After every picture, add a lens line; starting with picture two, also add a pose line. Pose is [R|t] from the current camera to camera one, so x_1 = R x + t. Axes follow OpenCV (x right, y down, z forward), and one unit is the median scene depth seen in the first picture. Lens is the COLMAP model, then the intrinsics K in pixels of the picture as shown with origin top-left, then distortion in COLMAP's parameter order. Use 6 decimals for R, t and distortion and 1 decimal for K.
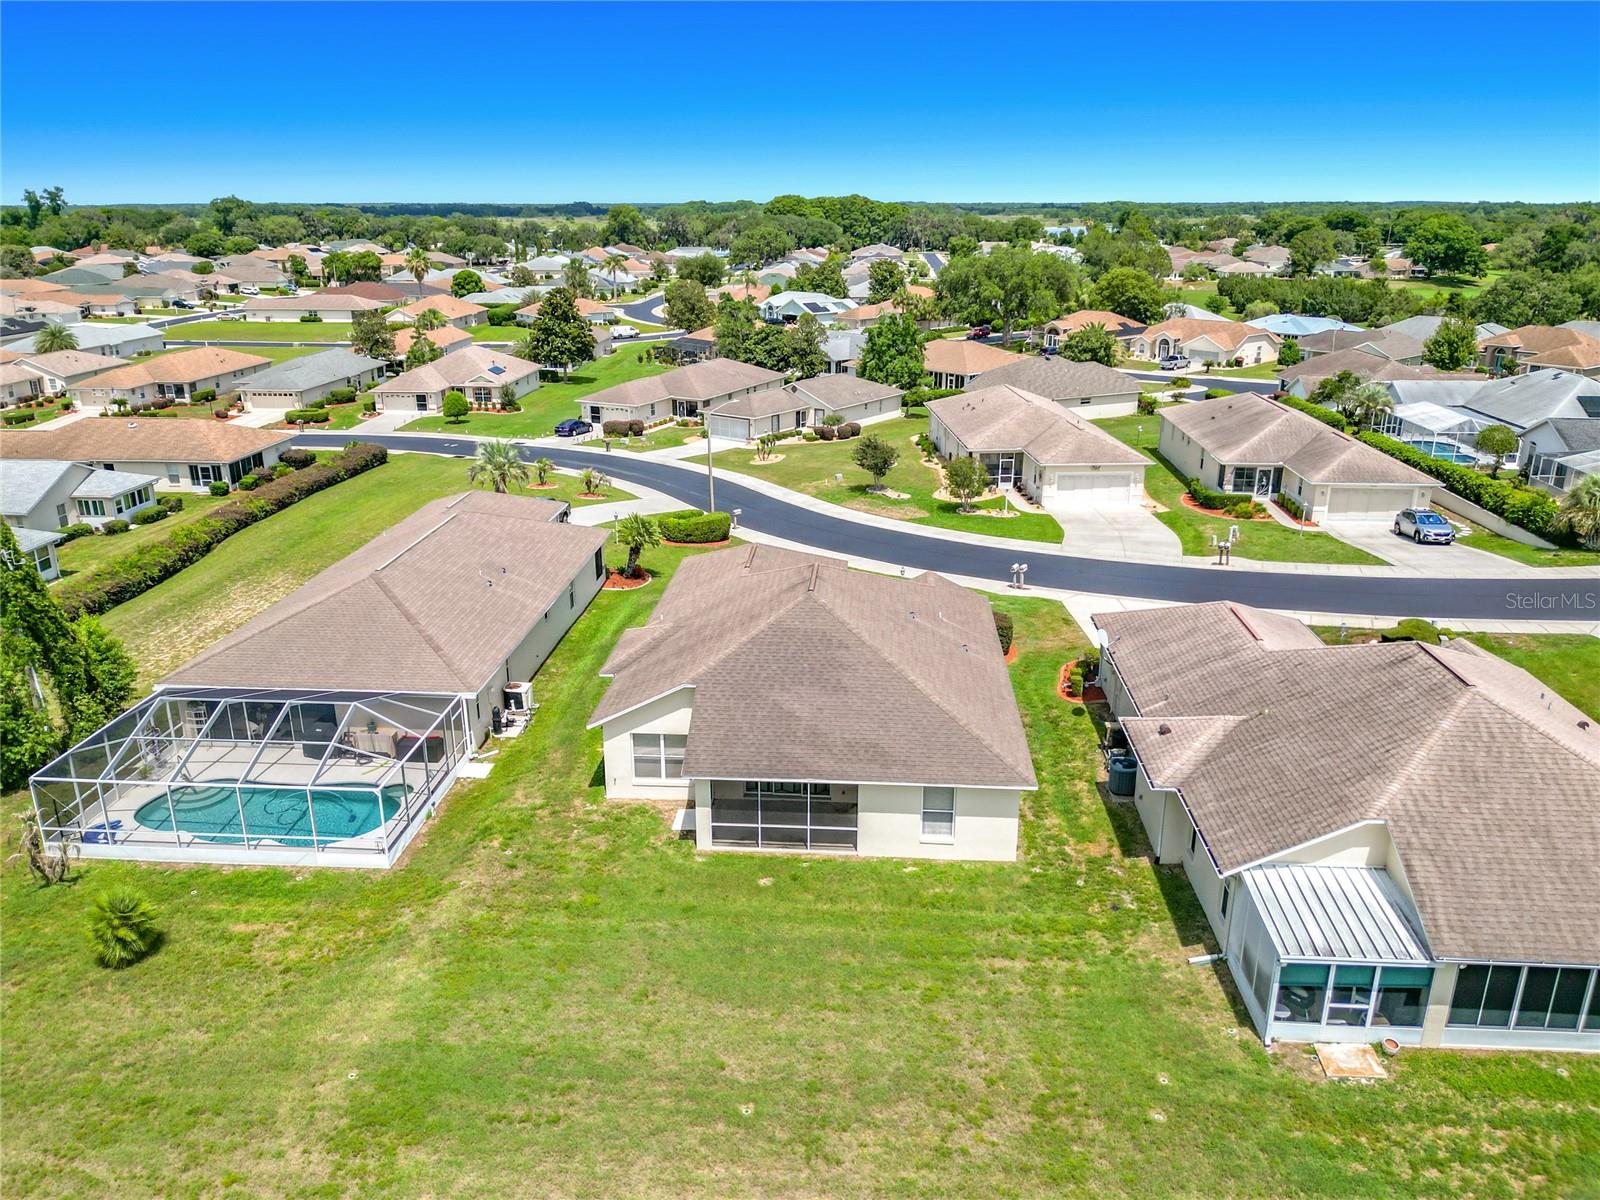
lens RADIAL K [[1166.5, 0, 800.0], [0, 1166.5, 600.0], [0, 0, 1]] dist [0.044170, -0.066215]
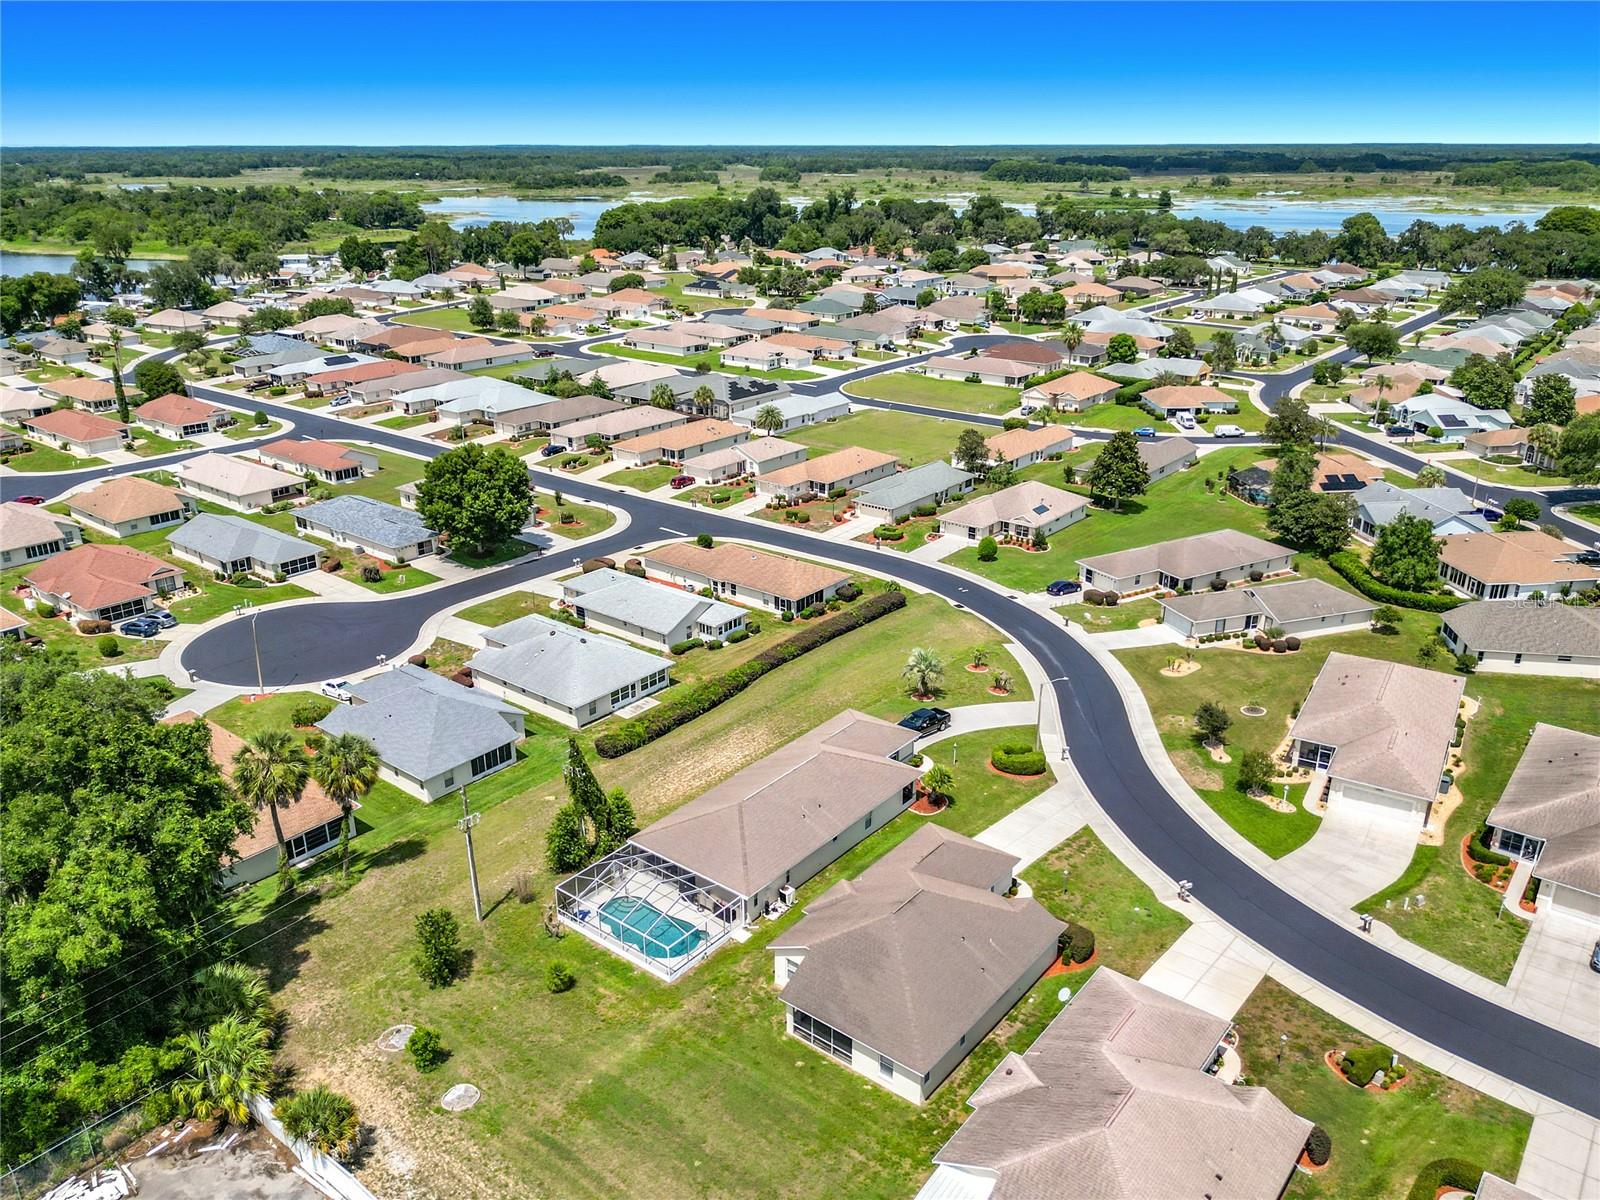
lens RADIAL K [[1168.9, 0, 805.8], [0, 1168.9, 623.4], [0, 0, 1]] dist [0.059016, -0.075486]
pose [[0.827114, 0.212644, -0.520254, 0.706402], [-0.184326, 0.977097, 0.106323, -0.581346], [0.530948, 0.007955, 0.847367, -0.586869]]
